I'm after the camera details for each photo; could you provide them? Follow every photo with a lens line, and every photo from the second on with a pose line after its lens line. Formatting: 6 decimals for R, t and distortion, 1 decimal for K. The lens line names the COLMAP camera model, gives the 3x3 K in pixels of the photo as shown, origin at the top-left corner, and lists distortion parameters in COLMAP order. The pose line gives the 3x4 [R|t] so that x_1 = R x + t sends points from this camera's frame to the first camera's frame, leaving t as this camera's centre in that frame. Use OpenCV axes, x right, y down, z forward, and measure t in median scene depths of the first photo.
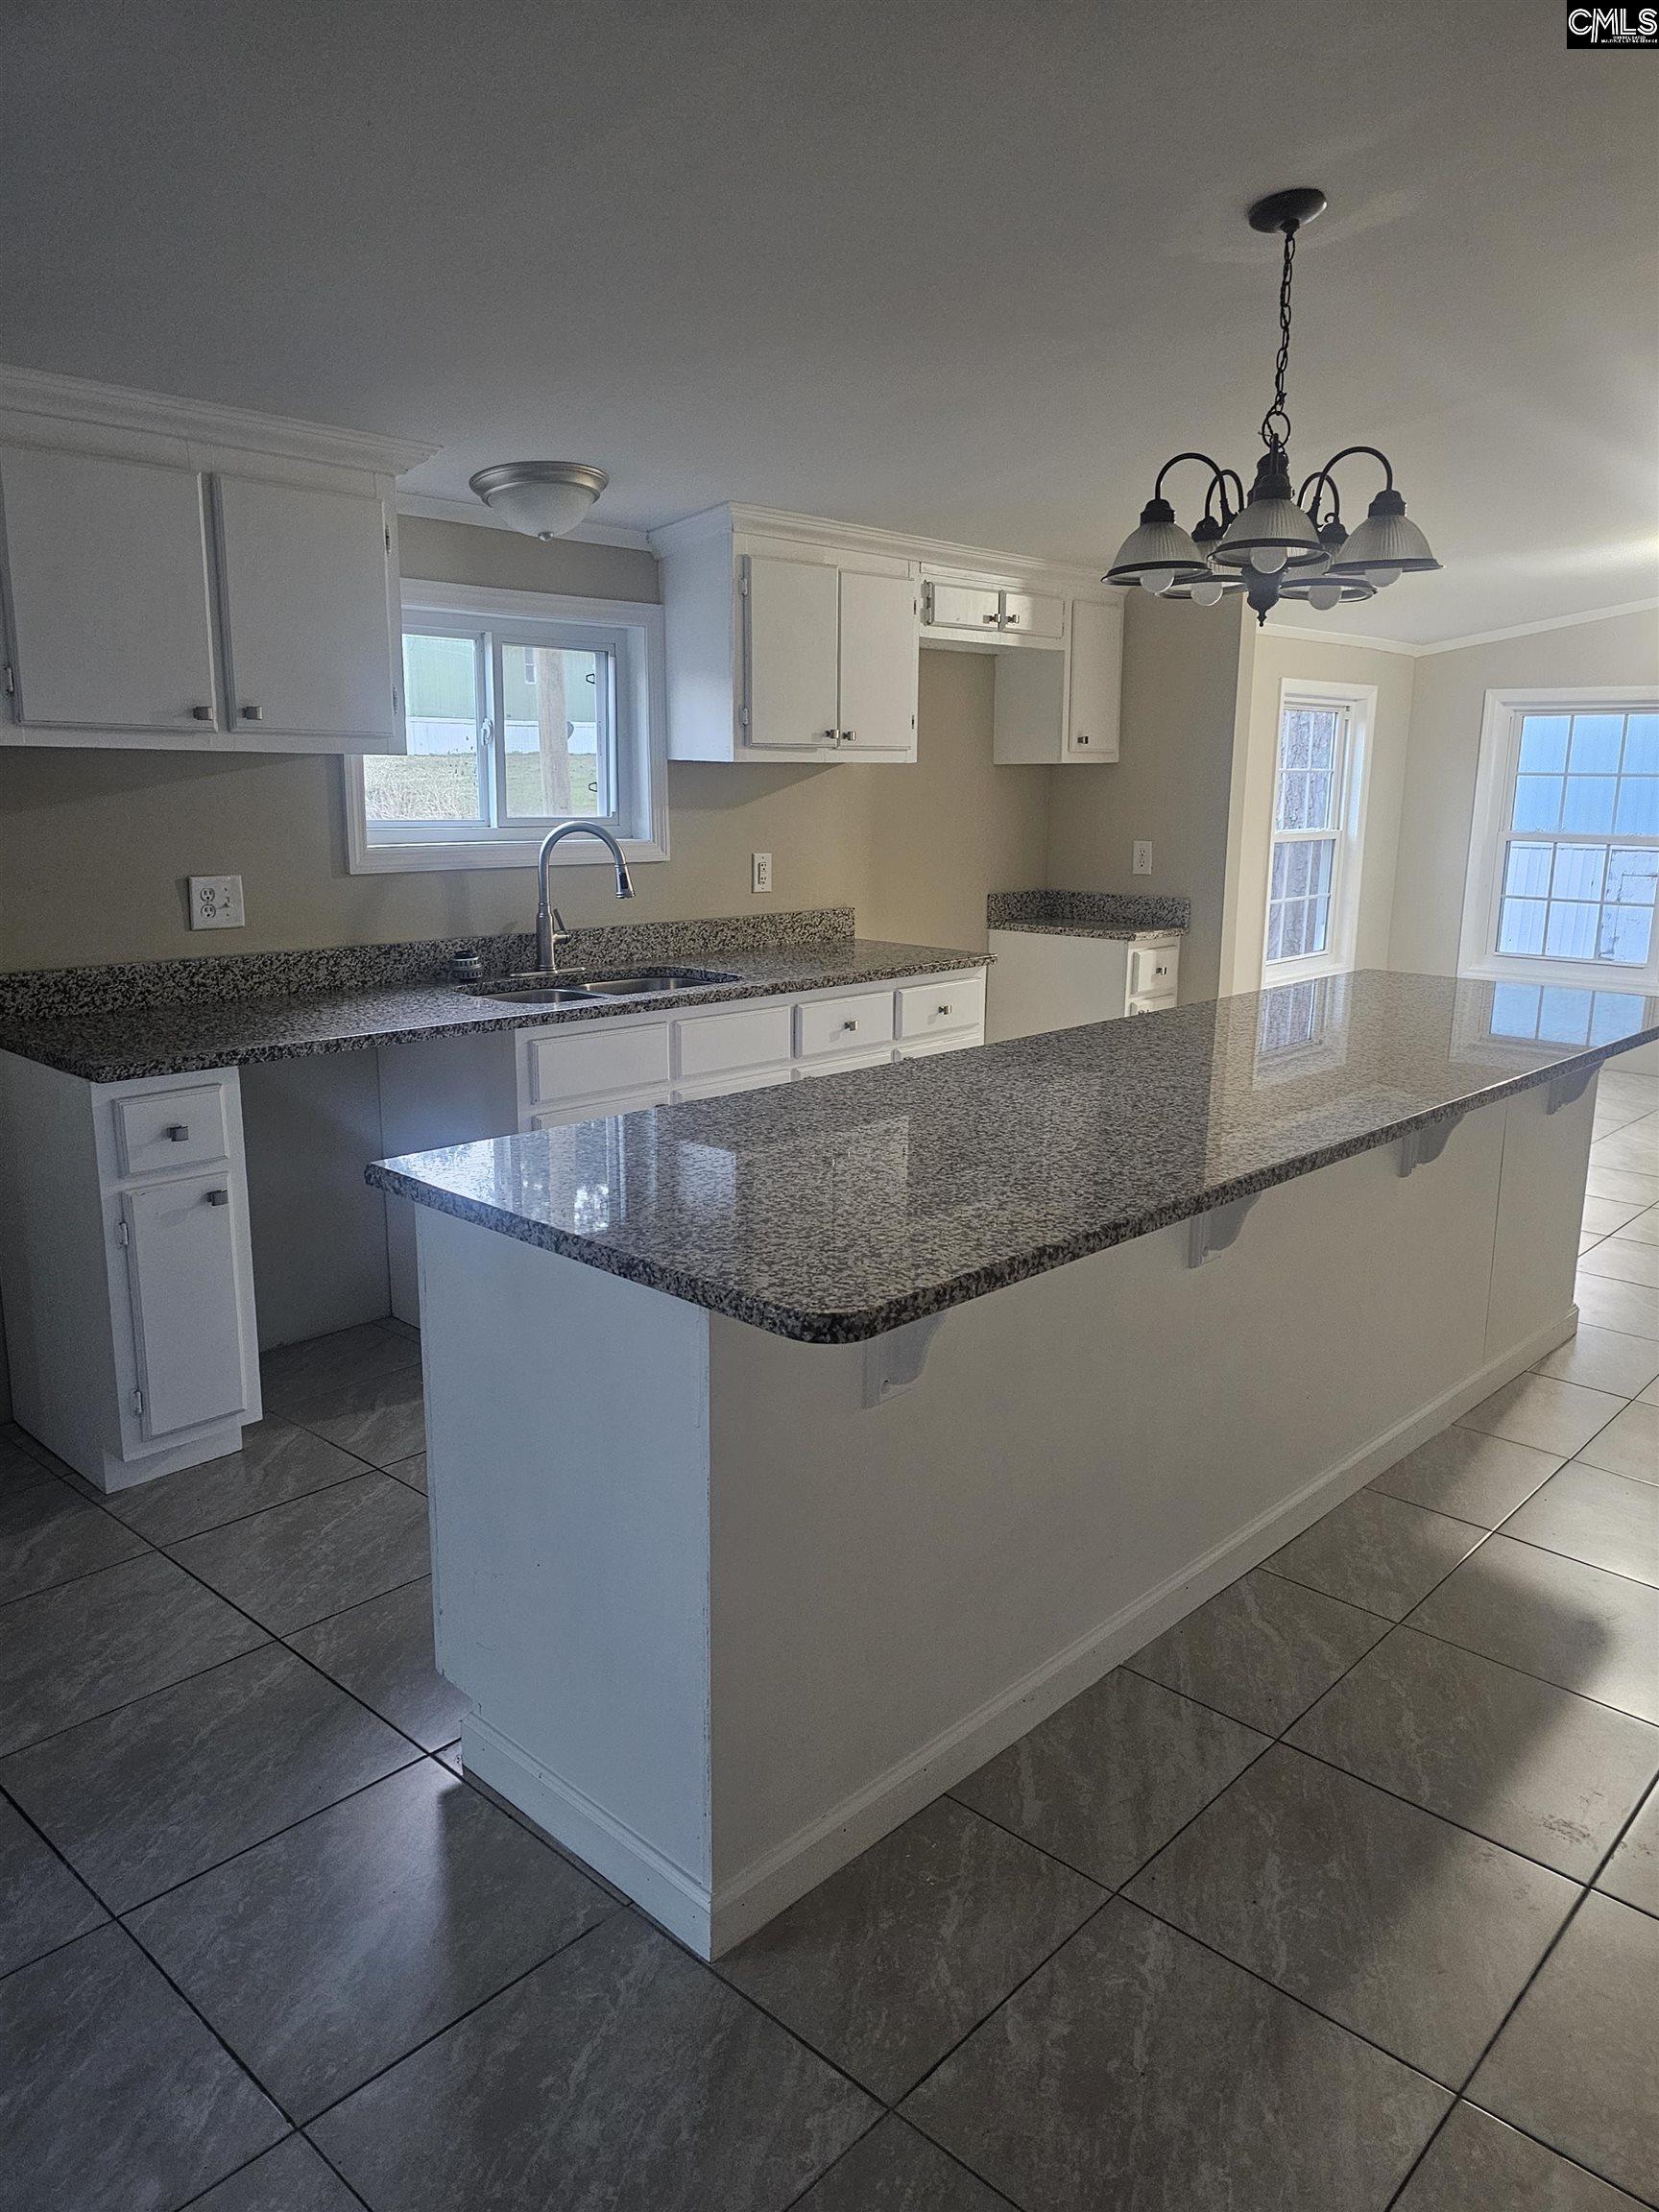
lens RADIAL K [[1494.4, 0, 883.1], [0, 1494.4, 1088.1], [0, 0, 1]] dist [0.056533, -0.034406]
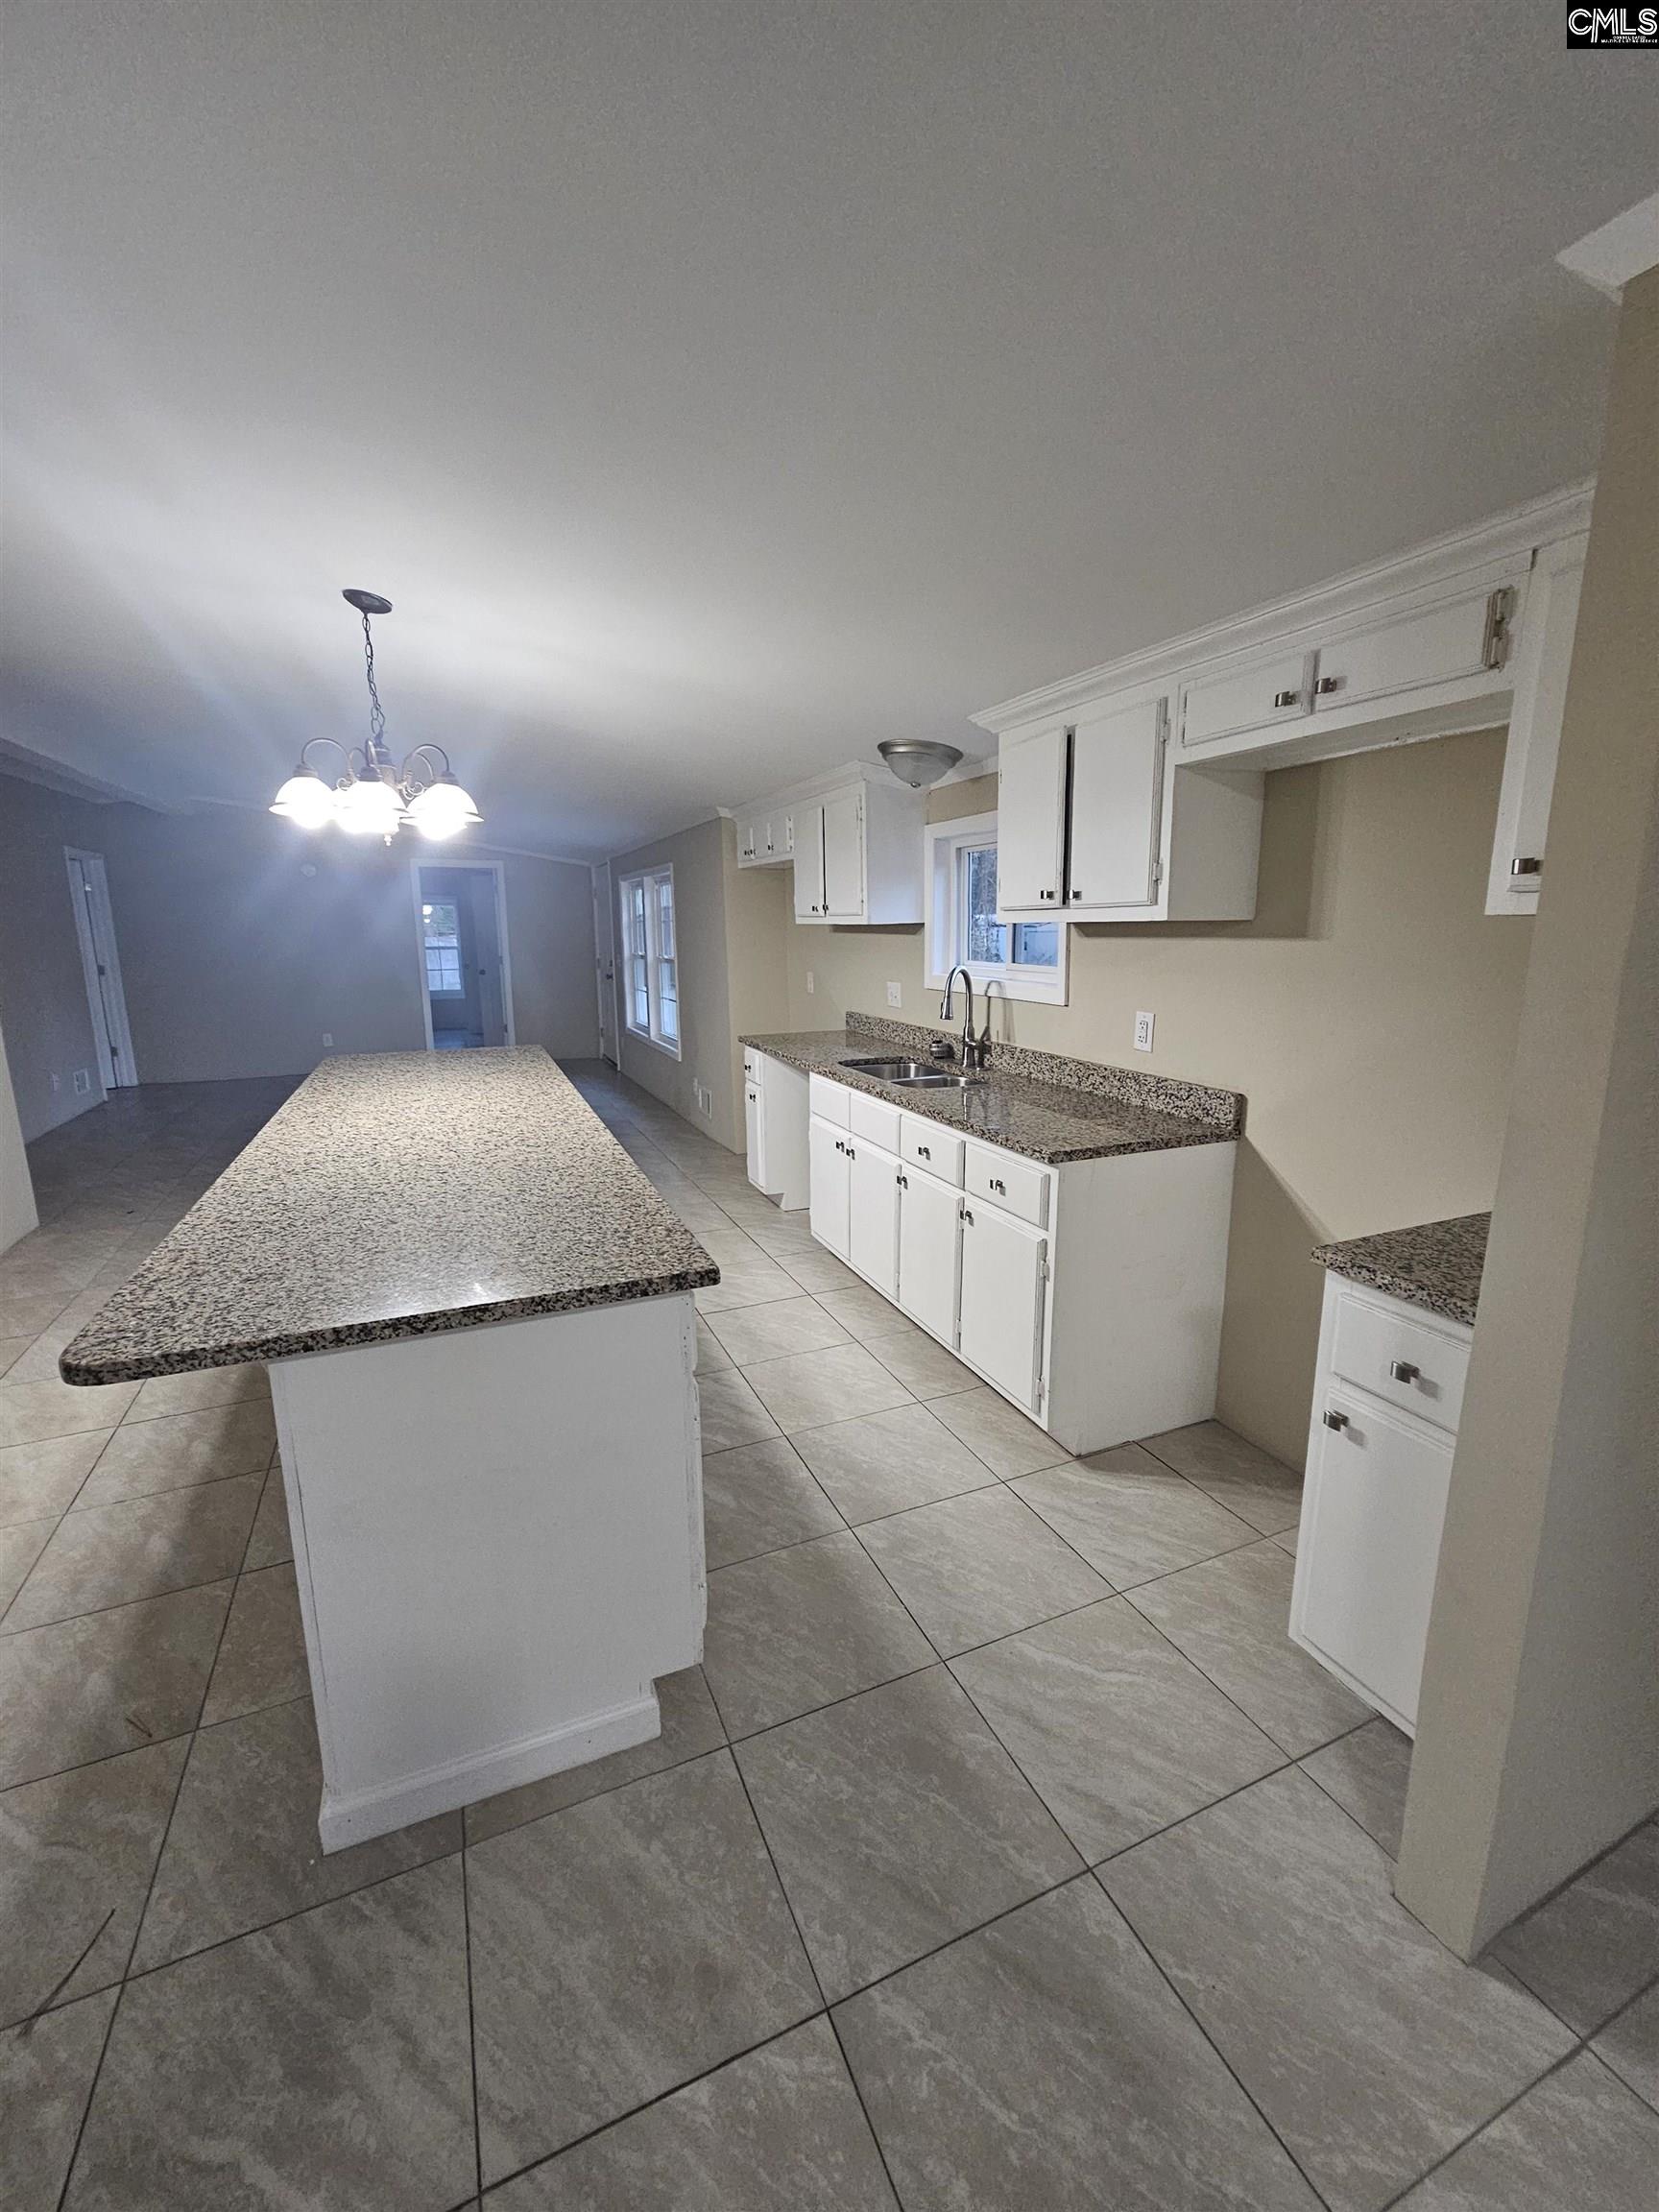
lens RADIAL K [[900.1, 0, 834.1], [0, 900.1, 1100.1], [0, 0, 1]] dist [-0.002652, 0.000823]
pose [[-0.410076, 0.166418, -0.896740, 0.643626], [-0.189697, 0.946148, 0.262335, -0.255579], [0.892106, 0.277686, -0.356424, 1.214634]]
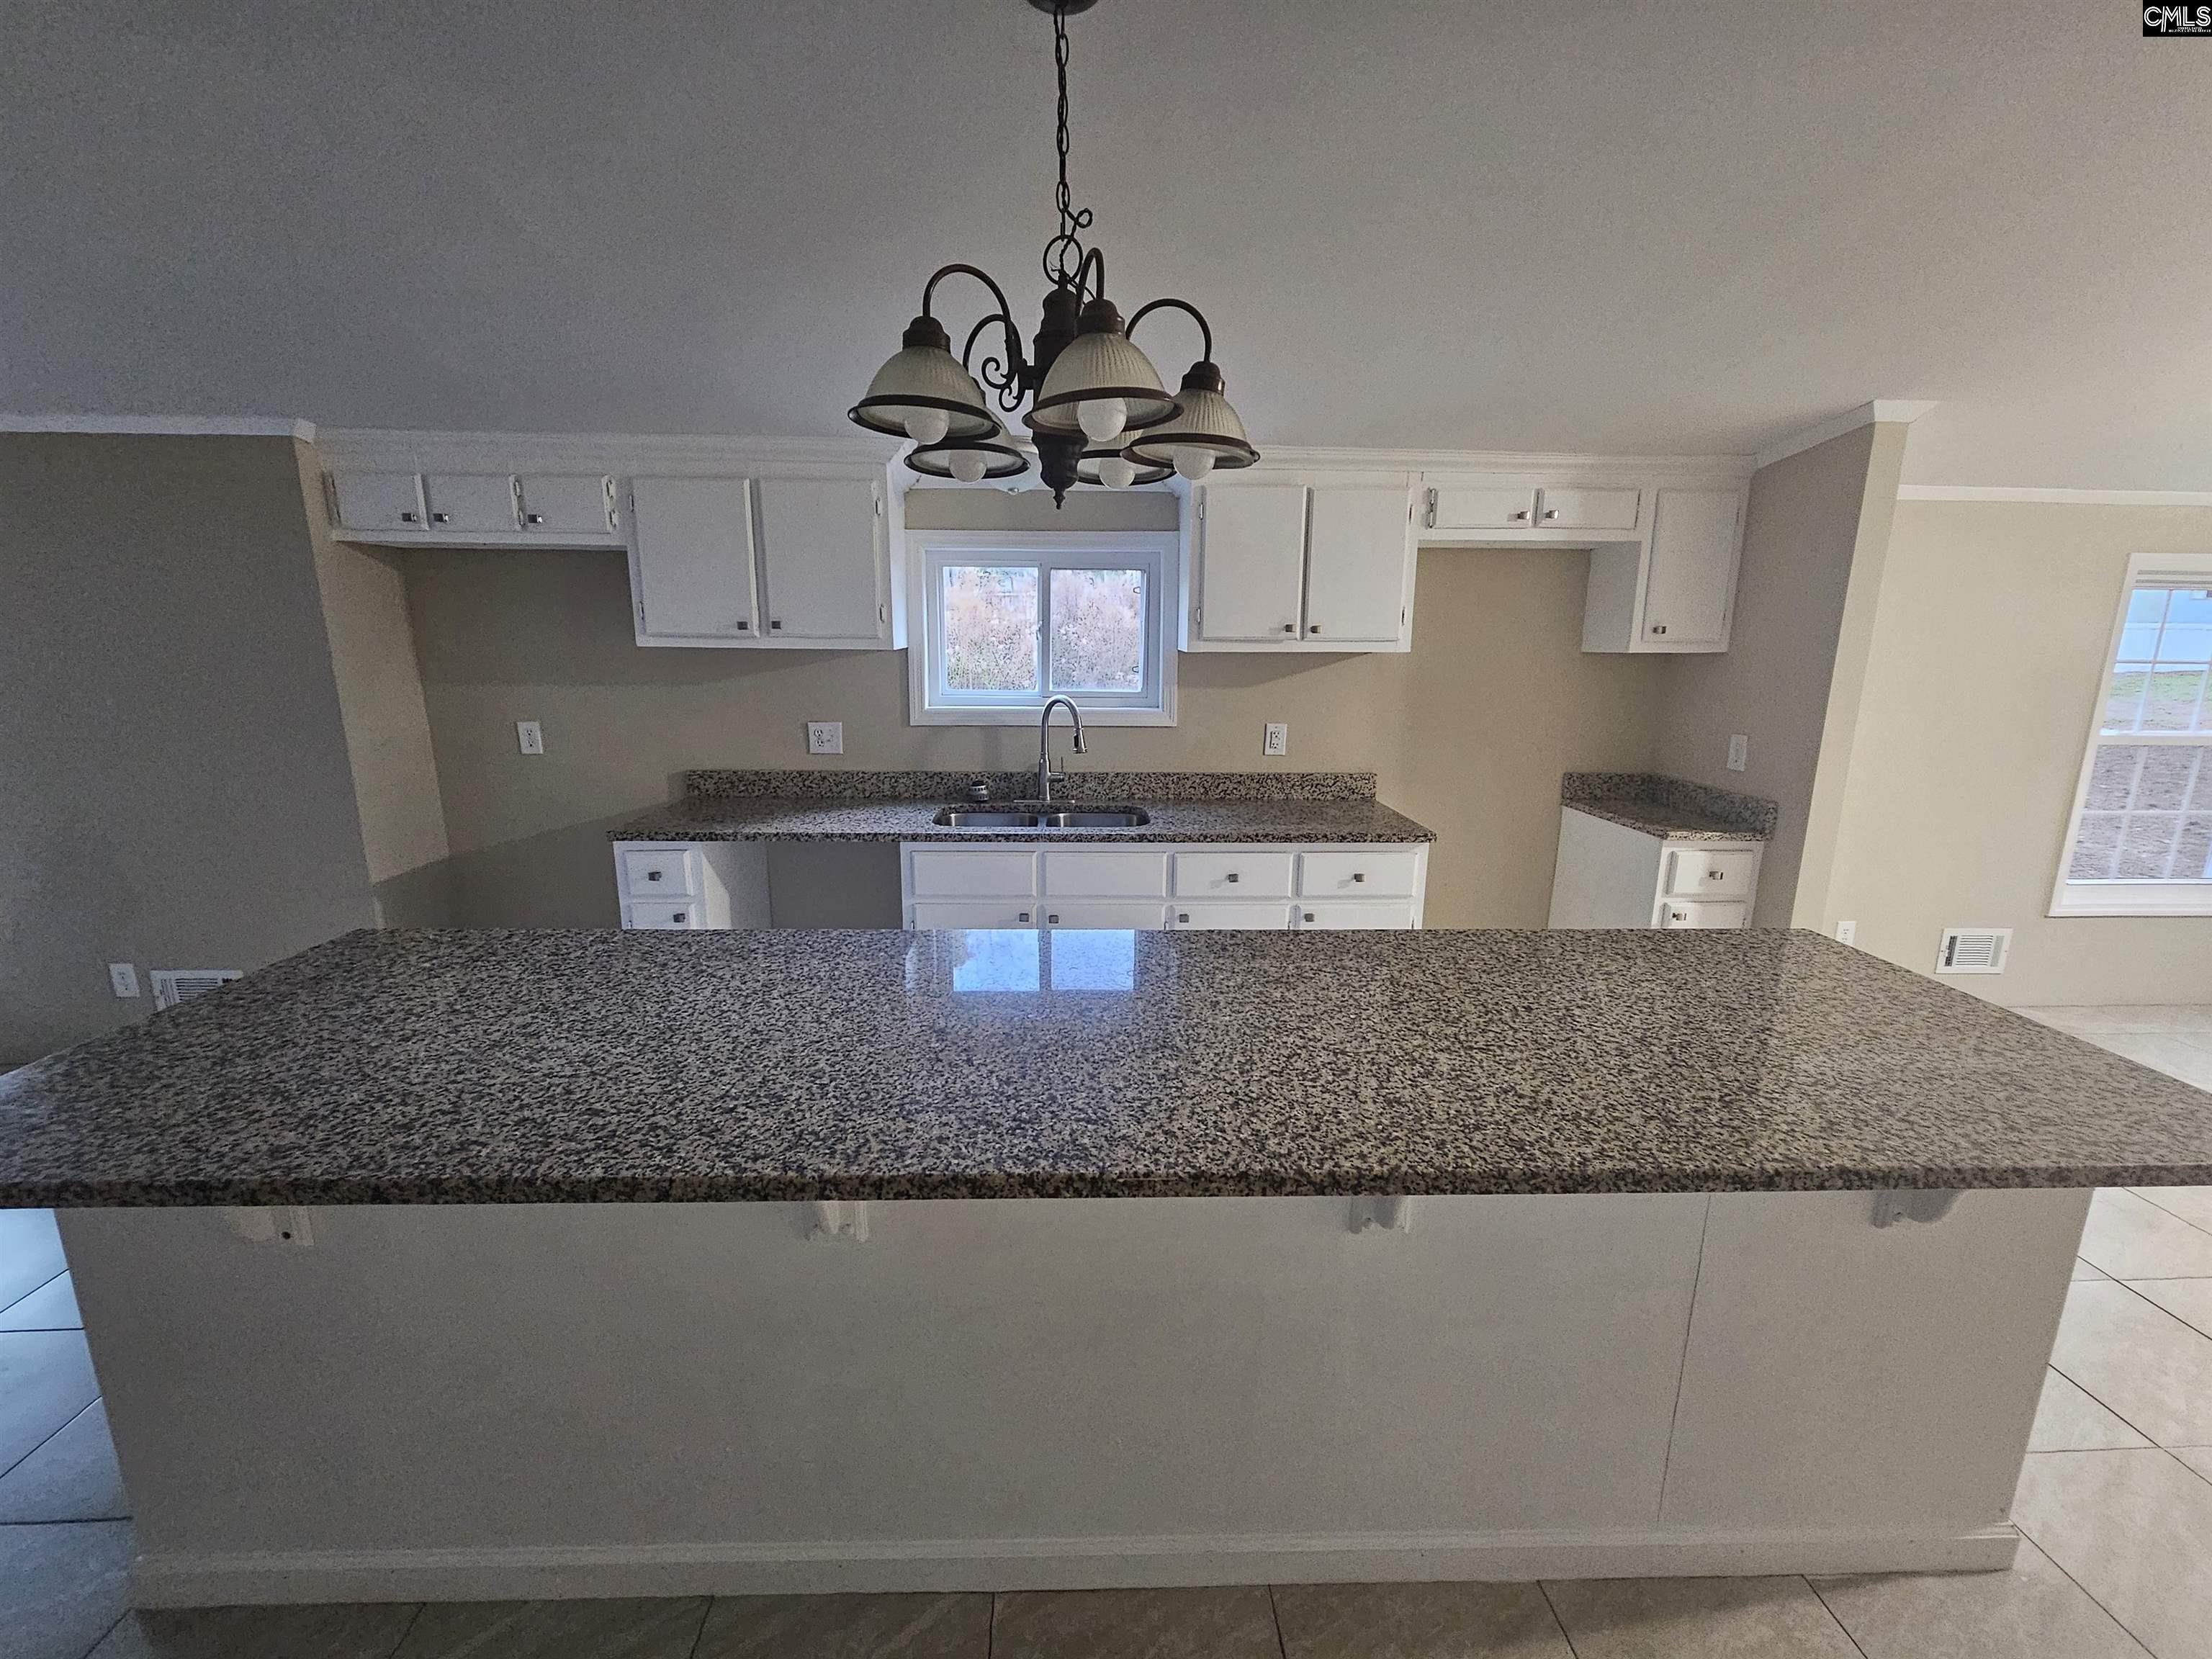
lens RADIAL K [[900.1, 0, 1119.8], [0, 900.1, 827.0], [0, 0, 1]] dist [-0.002652, 0.000823]
pose [[0.703442, 0.144923, -0.695821, 0.413002], [-0.150034, 0.987209, 0.053935, -0.109600], [0.694737, 0.066456, 0.716188, 0.450119]]
